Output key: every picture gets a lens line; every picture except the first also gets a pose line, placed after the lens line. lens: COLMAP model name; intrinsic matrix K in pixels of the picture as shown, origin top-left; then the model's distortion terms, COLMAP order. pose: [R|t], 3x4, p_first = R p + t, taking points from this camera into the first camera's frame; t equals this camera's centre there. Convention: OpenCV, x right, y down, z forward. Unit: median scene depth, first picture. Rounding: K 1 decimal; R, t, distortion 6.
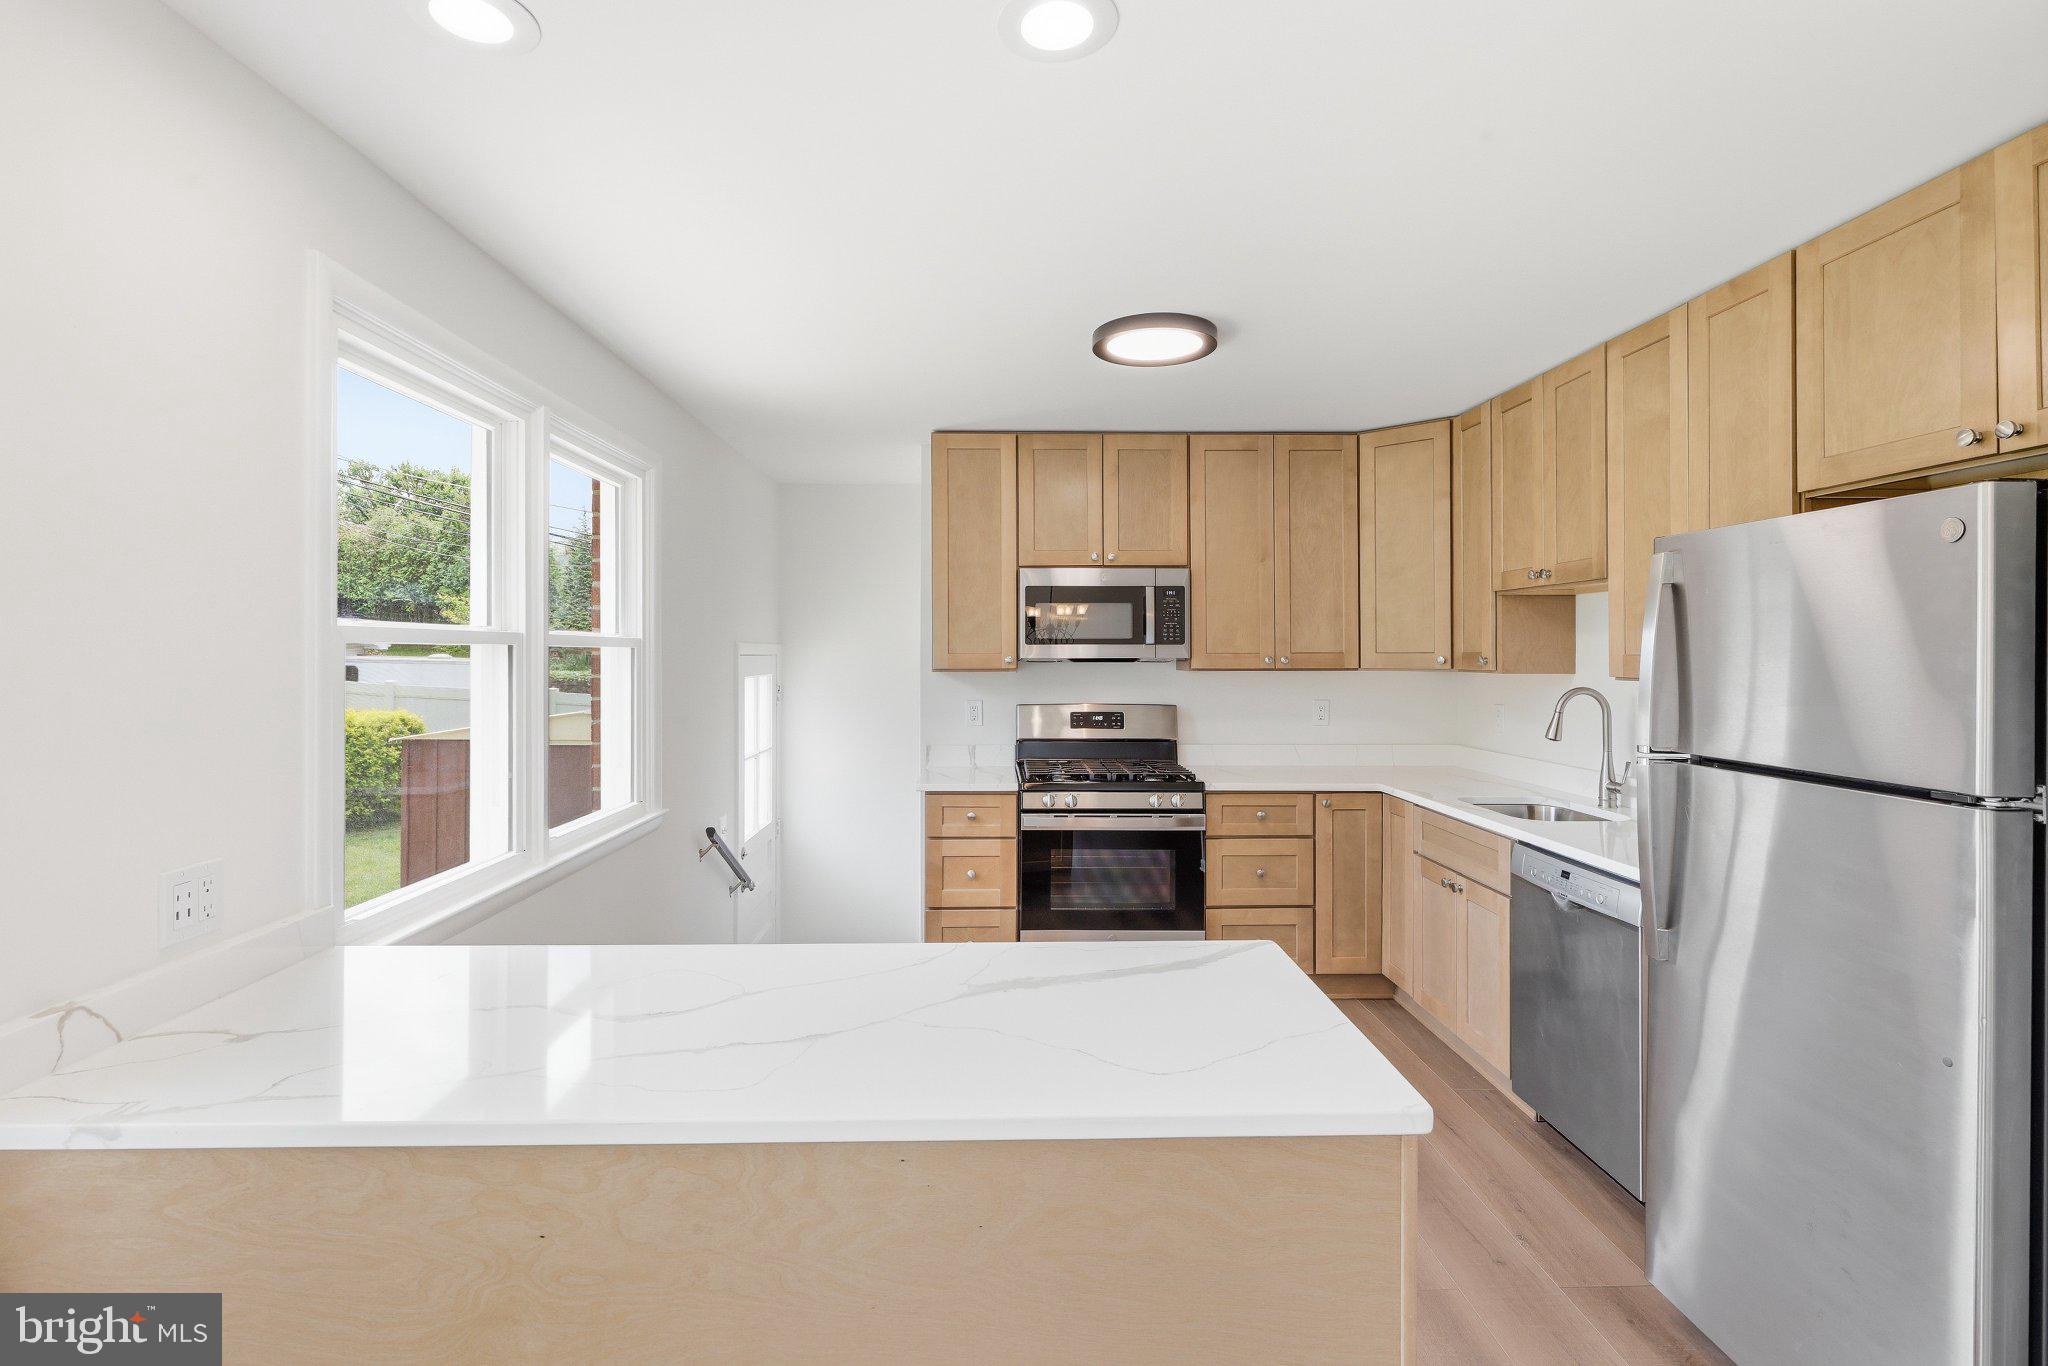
lens RADIAL K [[931.3, 0, 1012.0], [0, 931.3, 655.4], [0, 0, 1]] dist [0.002557, 0.000605]
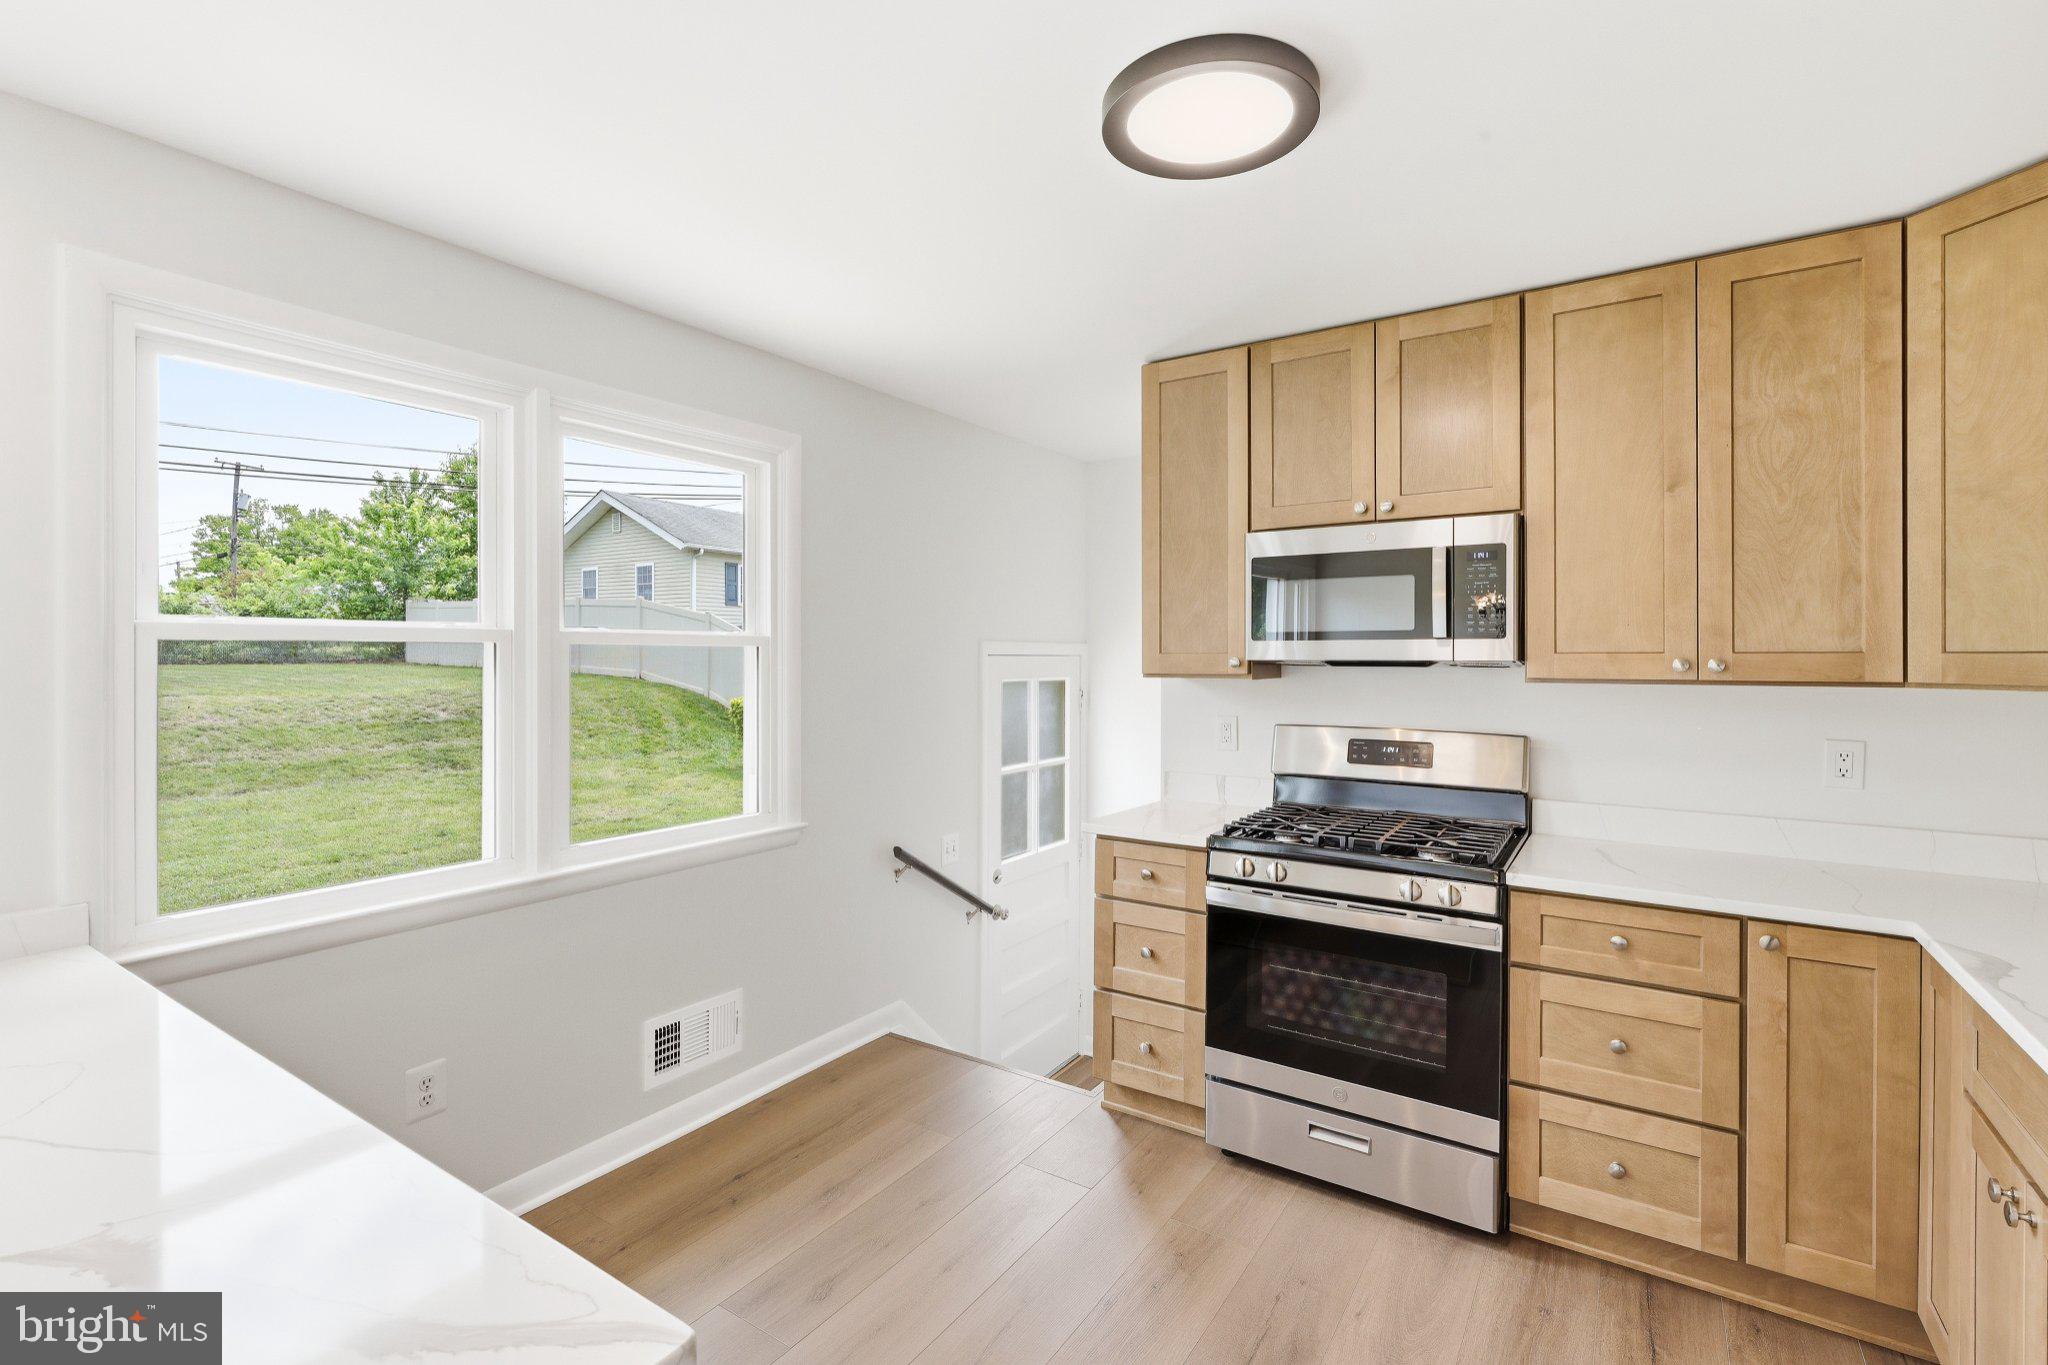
lens RADIAL K [[931.3, 0, 1021.3], [0, 931.3, 661.1], [0, 0, 1]] dist [0.002557, 0.000605]
pose [[0.818122, 0.004984, -0.575023, 0.293427], [-0.002745, 0.999985, 0.004761, 0.001027], [0.575038, -0.002317, 0.818123, 0.335132]]
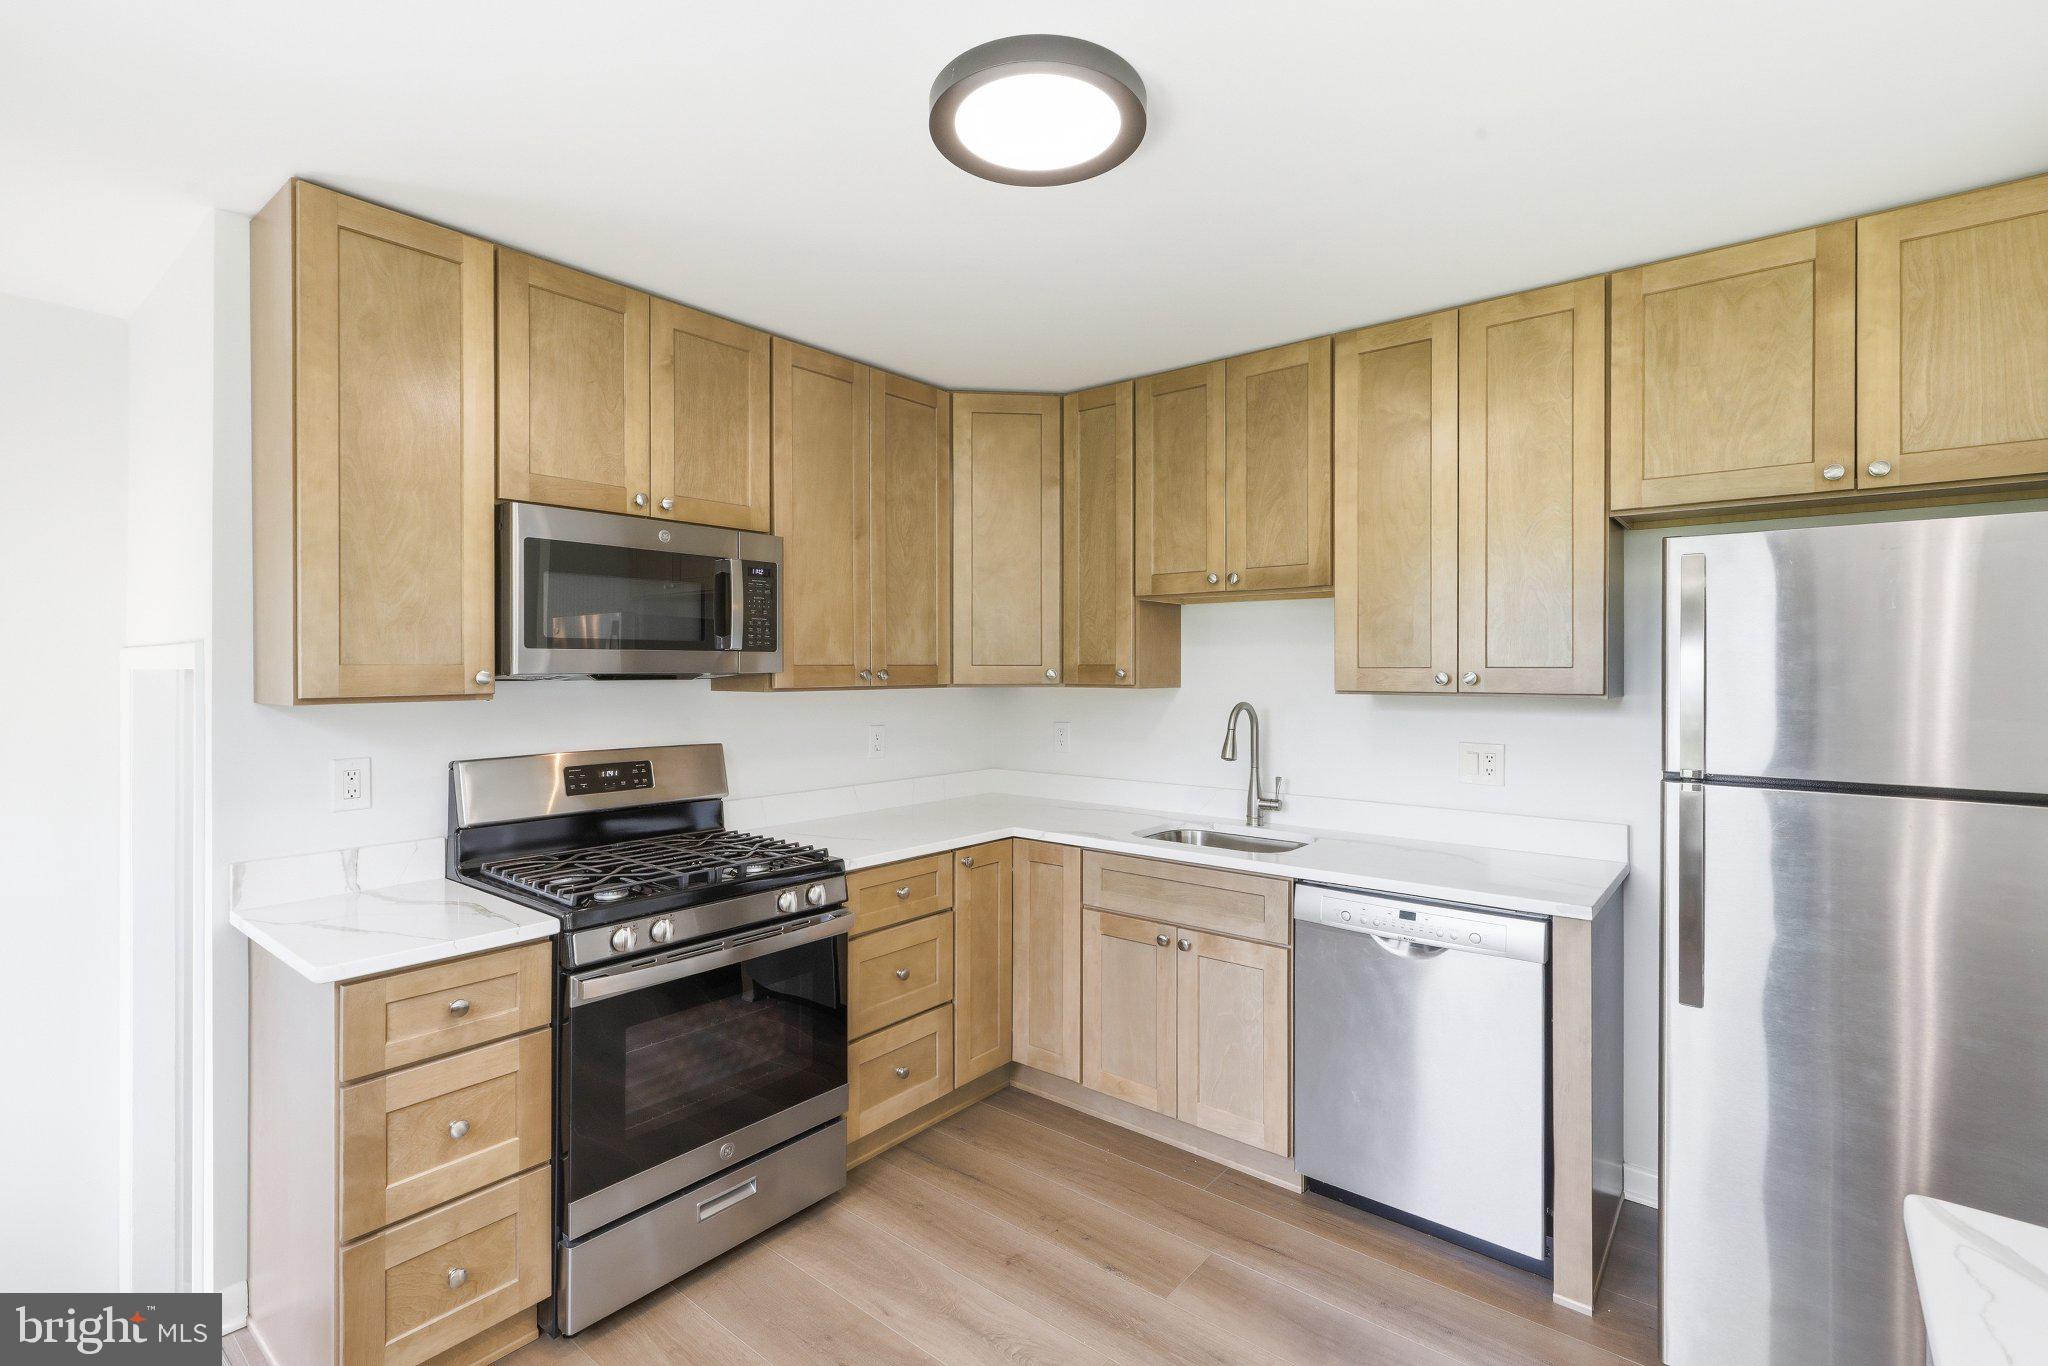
lens RADIAL K [[931.3, 0, 1013.8], [0, 931.3, 671.8], [0, 0, 1]] dist [0.002557, 0.000605]
pose [[0.656425, -0.003238, 0.754385, -0.212321], [0.000629, 0.999993, 0.003745, 0.000091], [-0.754391, -0.001983, 0.656422, 0.467167]]
